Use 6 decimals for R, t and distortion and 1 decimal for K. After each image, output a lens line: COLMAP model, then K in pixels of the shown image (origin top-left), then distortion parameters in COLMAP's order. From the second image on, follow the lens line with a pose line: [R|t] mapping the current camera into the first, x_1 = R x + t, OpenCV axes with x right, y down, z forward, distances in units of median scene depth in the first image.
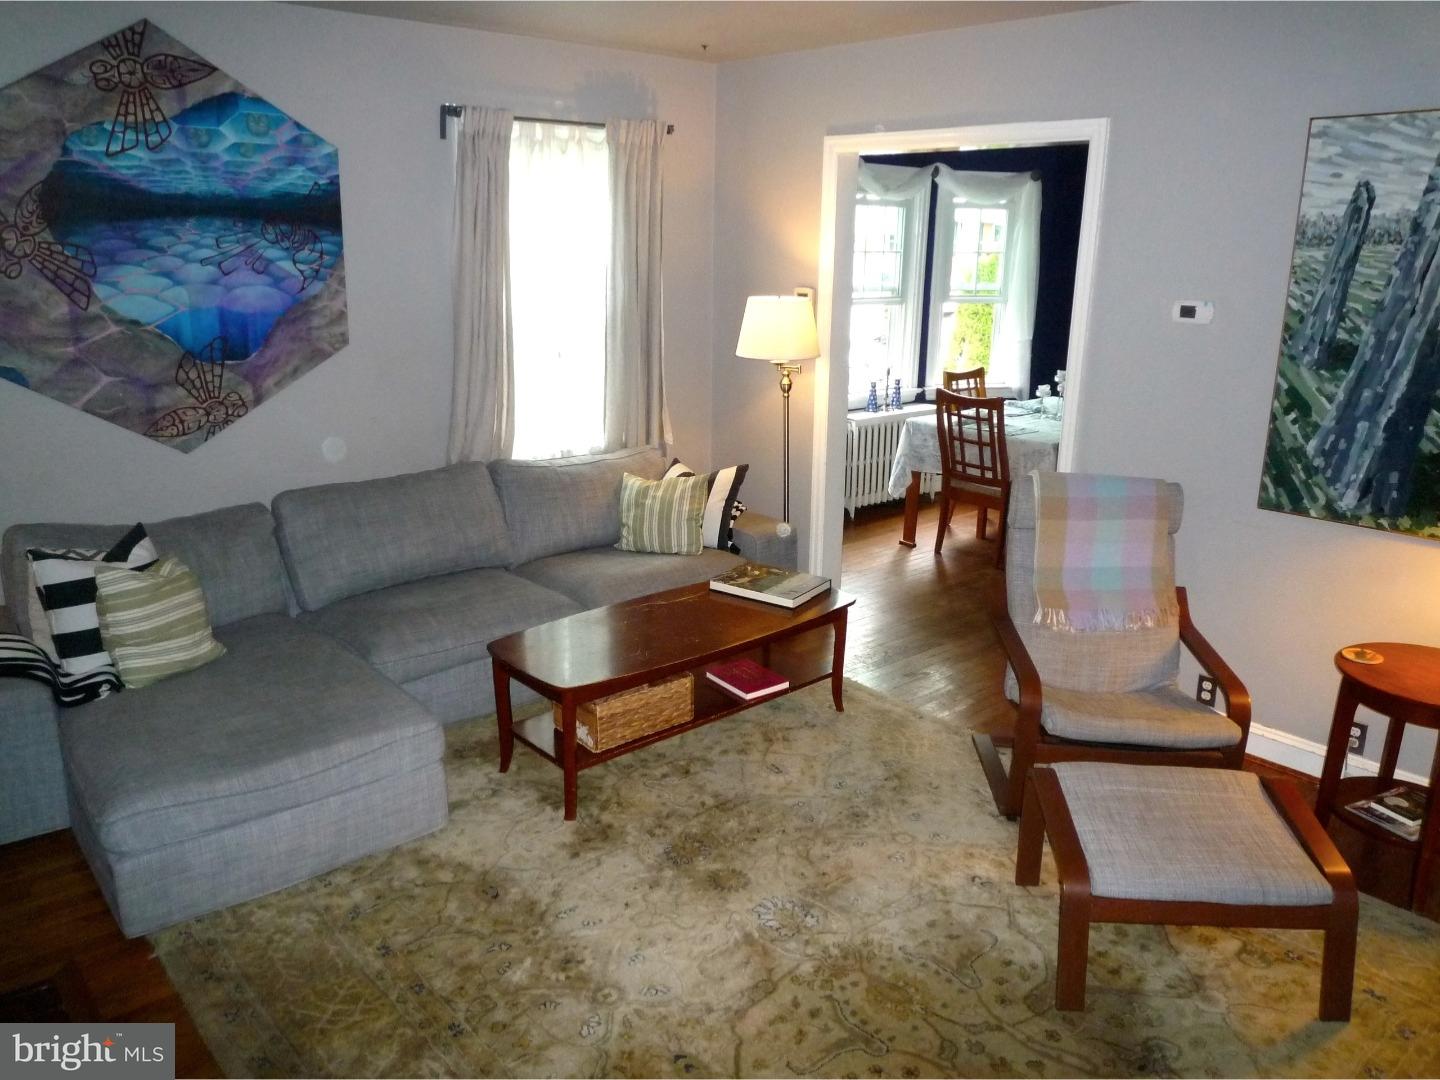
lens RADIAL K [[1088.3, 0, 720.0], [0, 1088.3, 540.0], [0, 0, 1]] dist [-0.052301, 0.000189]
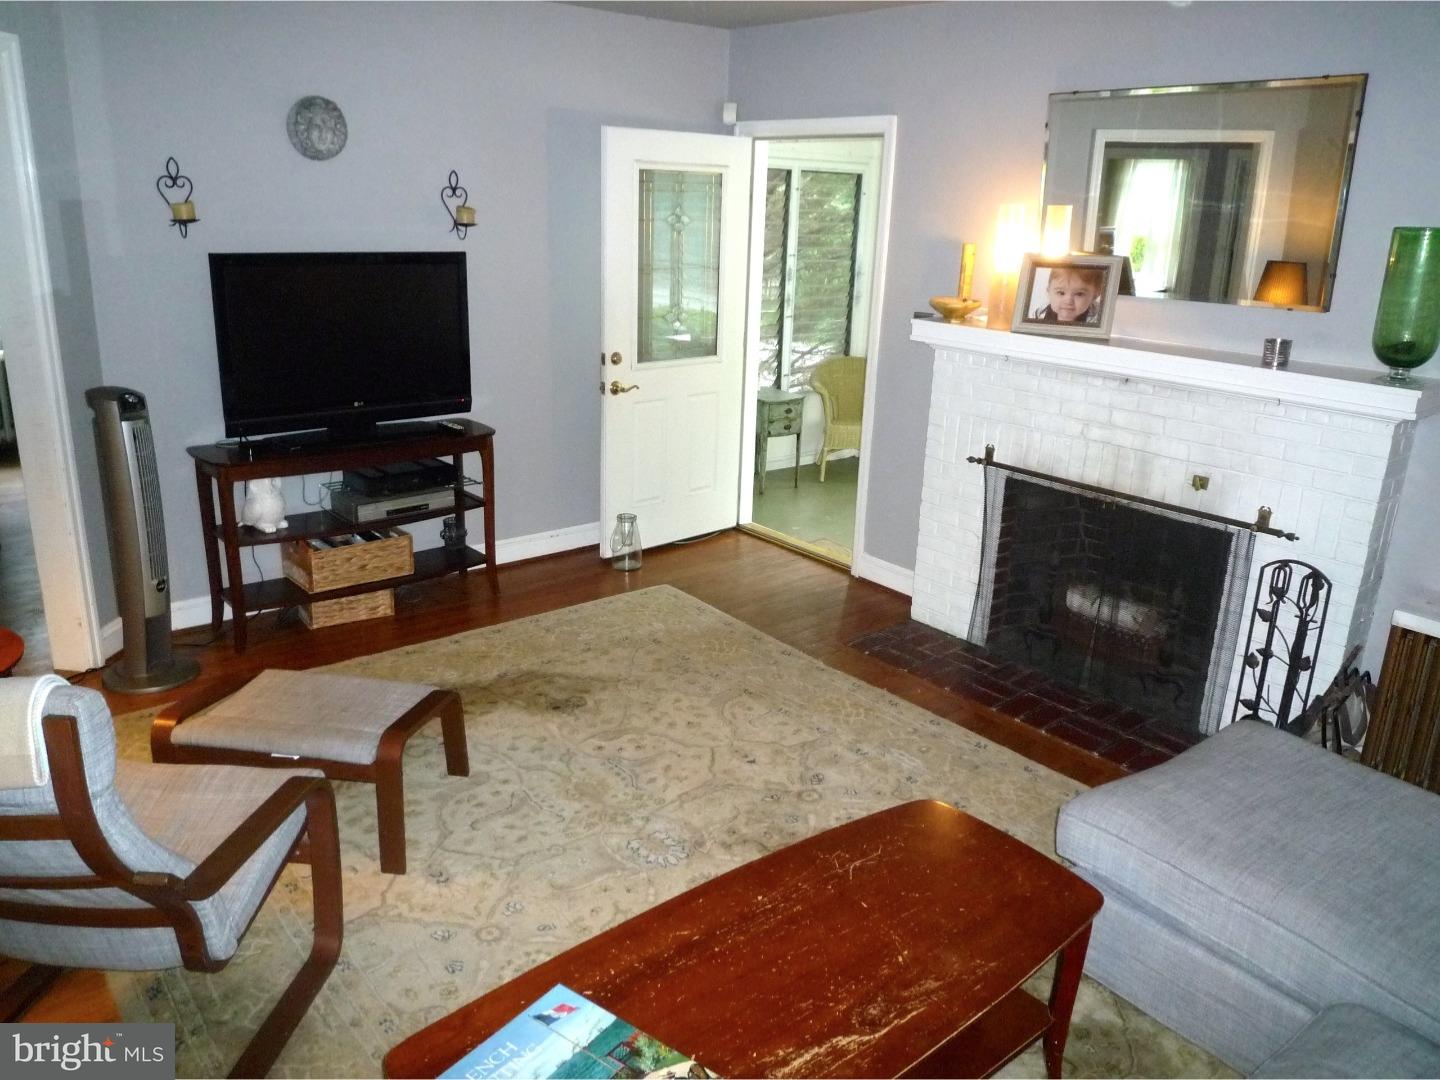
lens RADIAL K [[1088.3, 0, 720.0], [0, 1088.3, 540.0], [0, 0, 1]] dist [-0.052301, 0.000189]
pose [[-0.997815, -0.060942, 0.025521, -0.000860], [-0.037102, 0.836457, 0.546775, -0.363589], [-0.054668, 0.544633, -0.836891, 1.291888]]
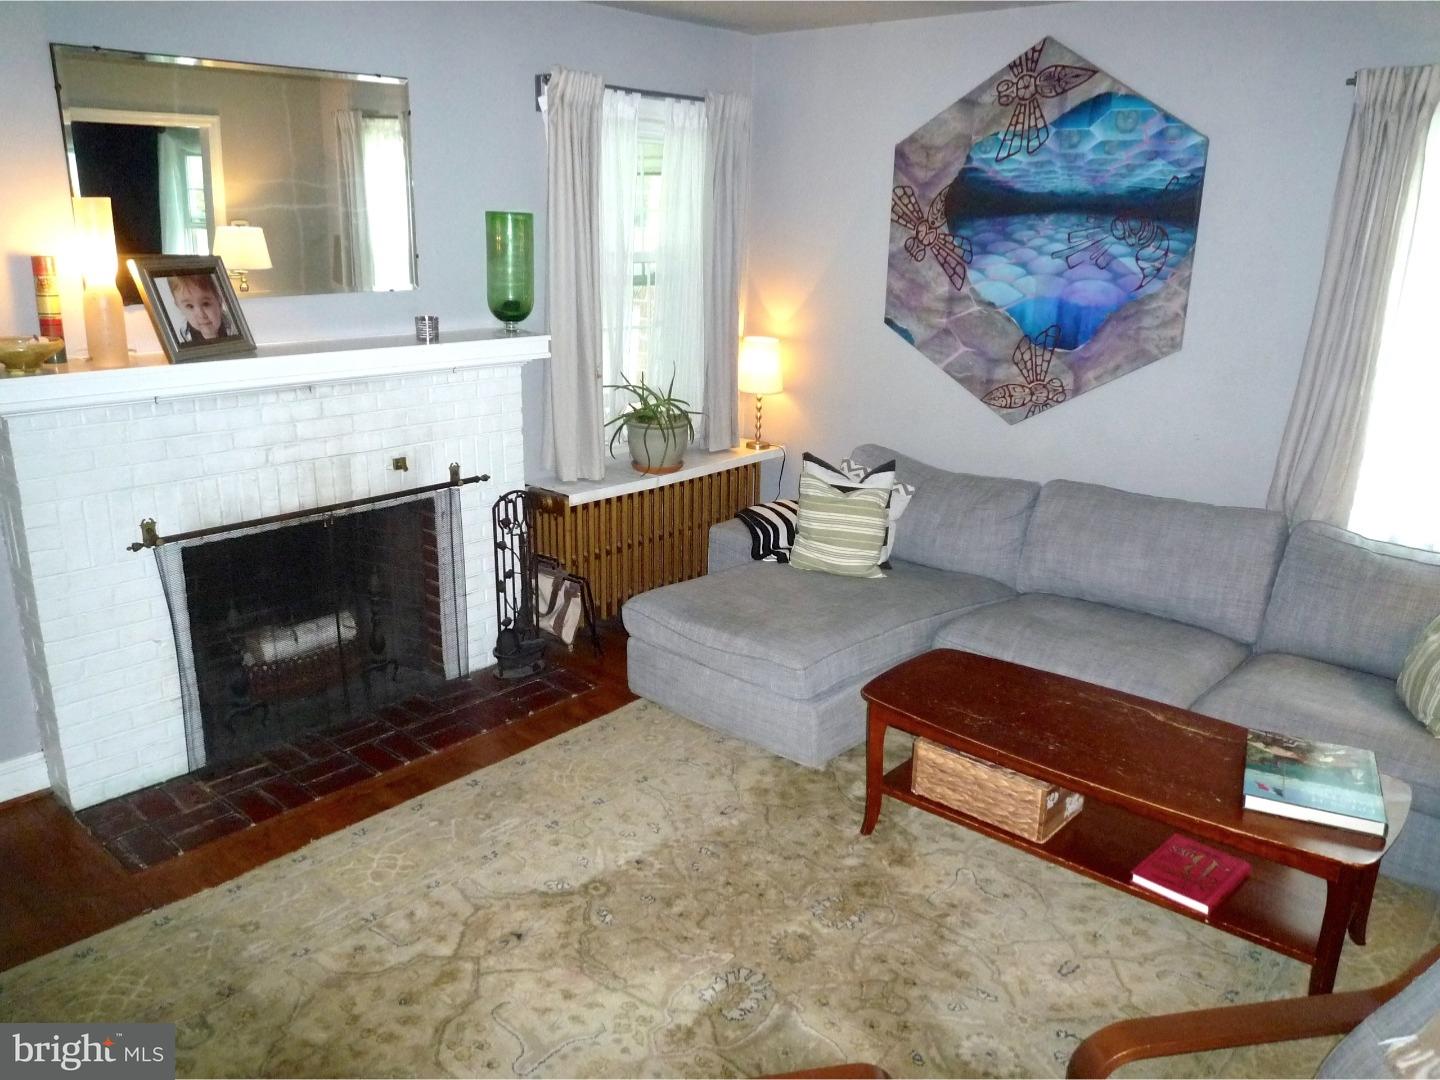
lens RADIAL K [[1053.9, 0, 736.5], [0, 1053.9, 543.9], [0, 0, 1]] dist [-0.000364, -0.100746]
pose [[0.112028, 0.263742, -0.958066, 0.585298], [-0.281927, 0.932954, 0.223862, -0.135528], [0.952873, 0.245026, 0.178873, 0.581034]]
